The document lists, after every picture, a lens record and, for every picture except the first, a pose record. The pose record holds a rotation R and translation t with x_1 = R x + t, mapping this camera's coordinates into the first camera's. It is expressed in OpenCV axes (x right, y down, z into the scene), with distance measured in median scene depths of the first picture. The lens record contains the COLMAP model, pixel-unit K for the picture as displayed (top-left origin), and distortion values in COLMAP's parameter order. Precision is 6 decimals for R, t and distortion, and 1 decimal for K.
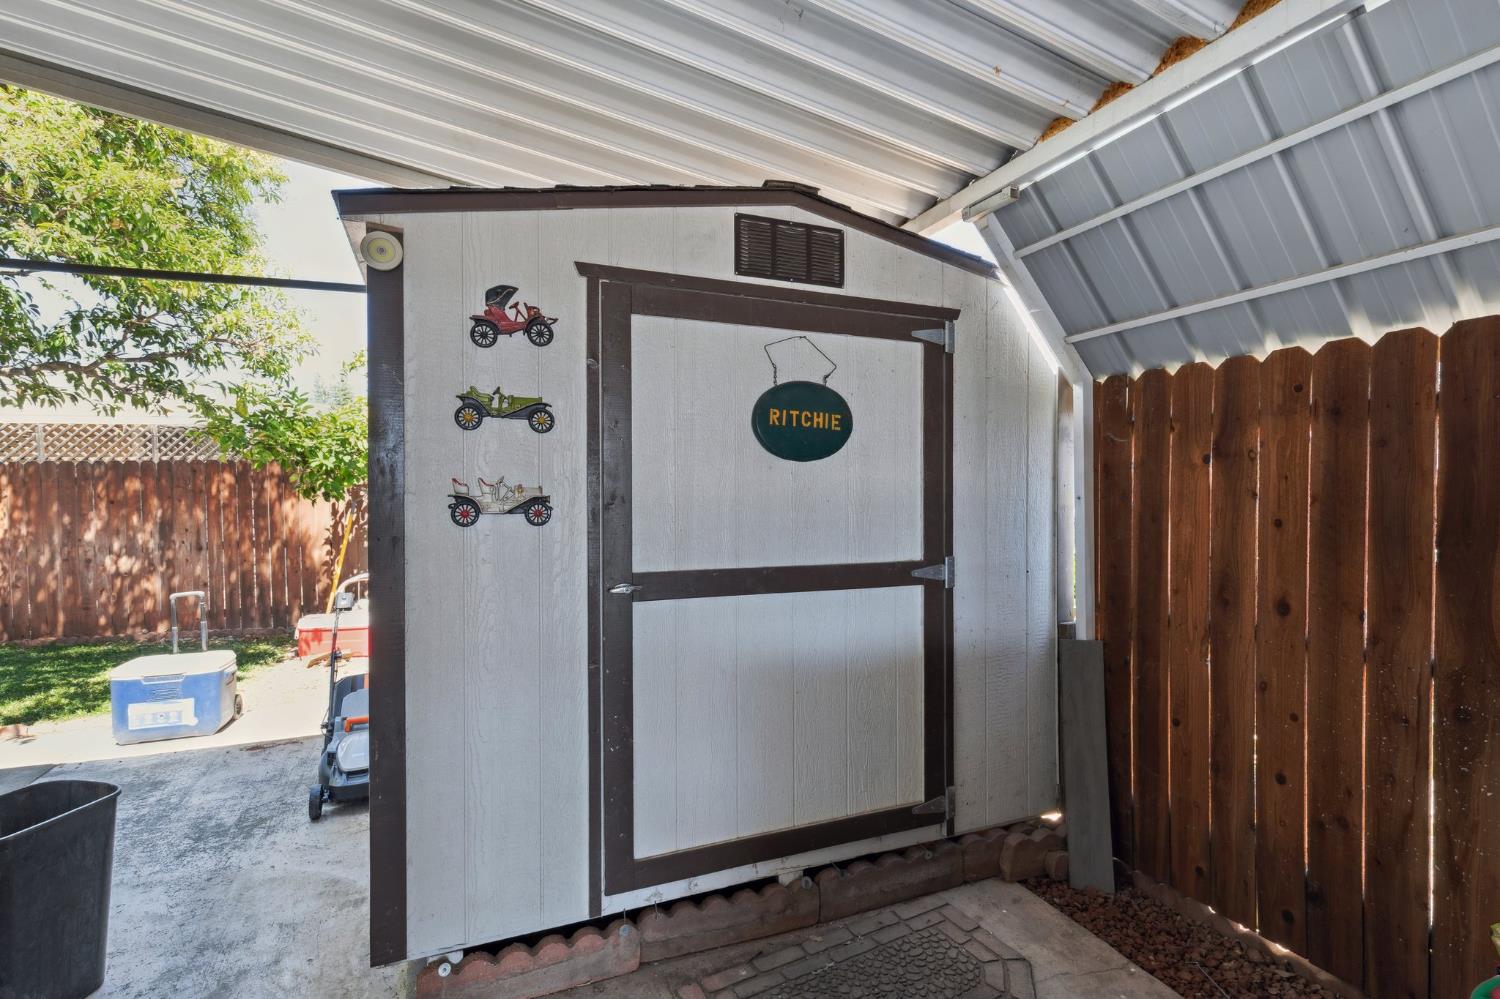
lens RADIAL K [[684.8, 0, 752.5], [0, 684.8, 507.3], [0, 0, 1]] dist [0.008297, -0.001460]
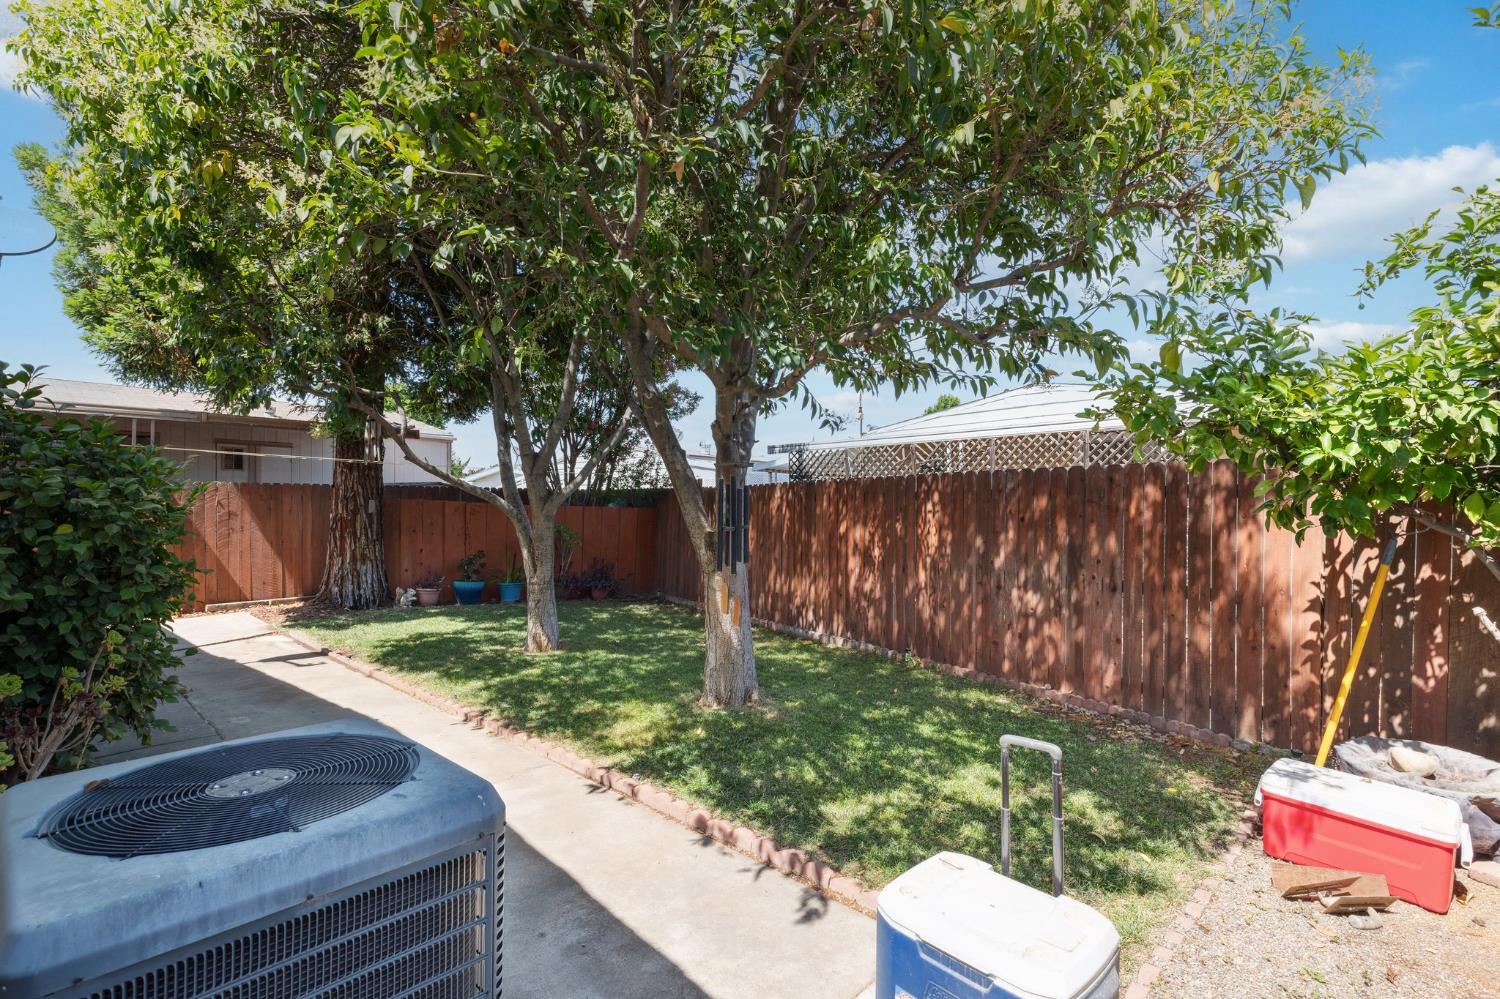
lens RADIAL K [[694.5, 0, 779.3], [0, 694.5, 508.7], [0, 0, 1]] dist [0.002019, 0.042571]
pose [[0.394339, 0.020416, -0.918738, -0.301315], [-0.036778, 0.999303, 0.006420, -0.017203], [0.918229, 0.031258, 0.394815, 0.425464]]
